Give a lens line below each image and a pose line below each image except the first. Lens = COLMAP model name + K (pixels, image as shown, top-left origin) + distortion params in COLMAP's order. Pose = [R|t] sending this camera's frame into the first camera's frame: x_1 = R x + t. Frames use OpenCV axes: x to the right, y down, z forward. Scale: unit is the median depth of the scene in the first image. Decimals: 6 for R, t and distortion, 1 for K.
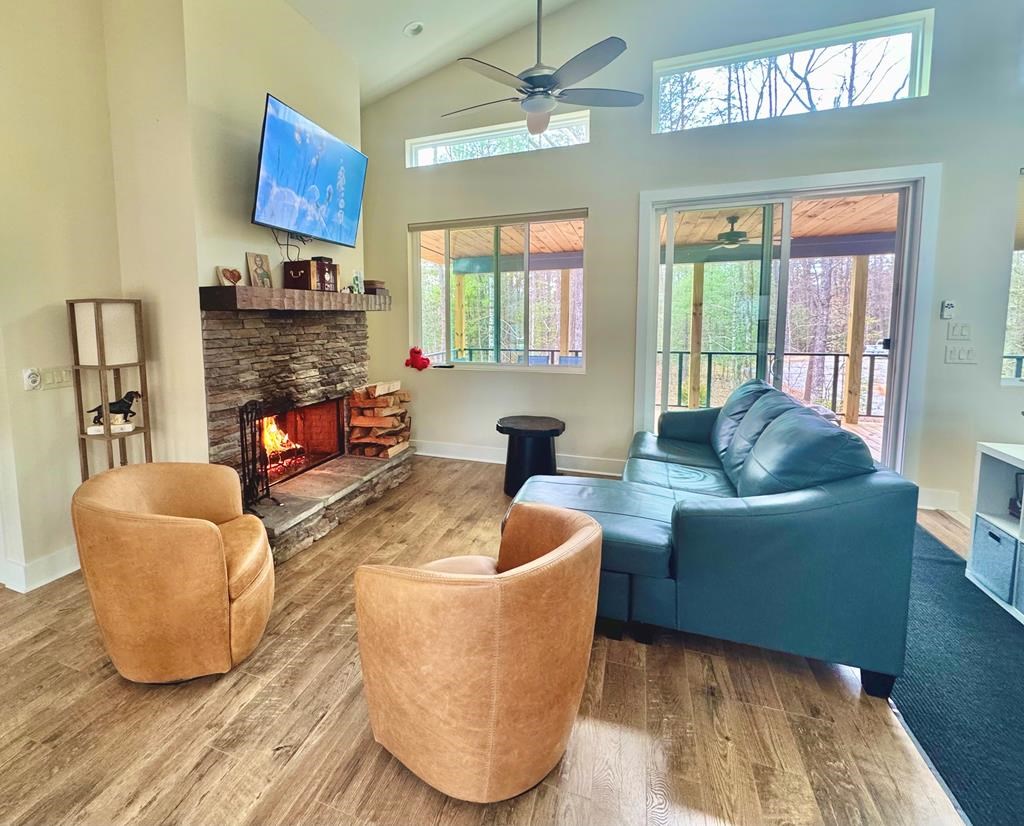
lens RADIAL K [[491.8, 0, 438.0], [0, 491.8, 363.2], [0, 0, 1]] dist [0.003501, 0.000782]
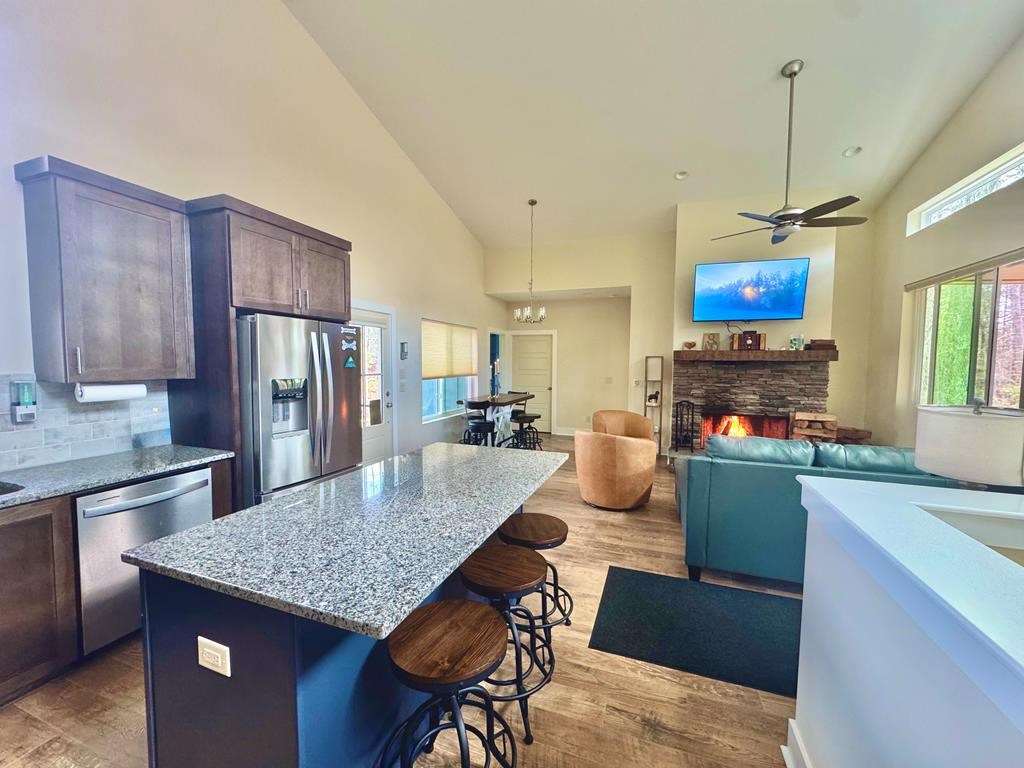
lens RADIAL K [[402.9, 0, 512.0], [0, 402.9, 383.9], [0, 0, 1]] dist [0.000069, 0.000013]
pose [[0.046467, 0.071629, -0.996348, 1.386122], [-0.103189, 0.992434, 0.066535, -0.040311], [0.993576, 0.099721, 0.053507, 0.117728]]
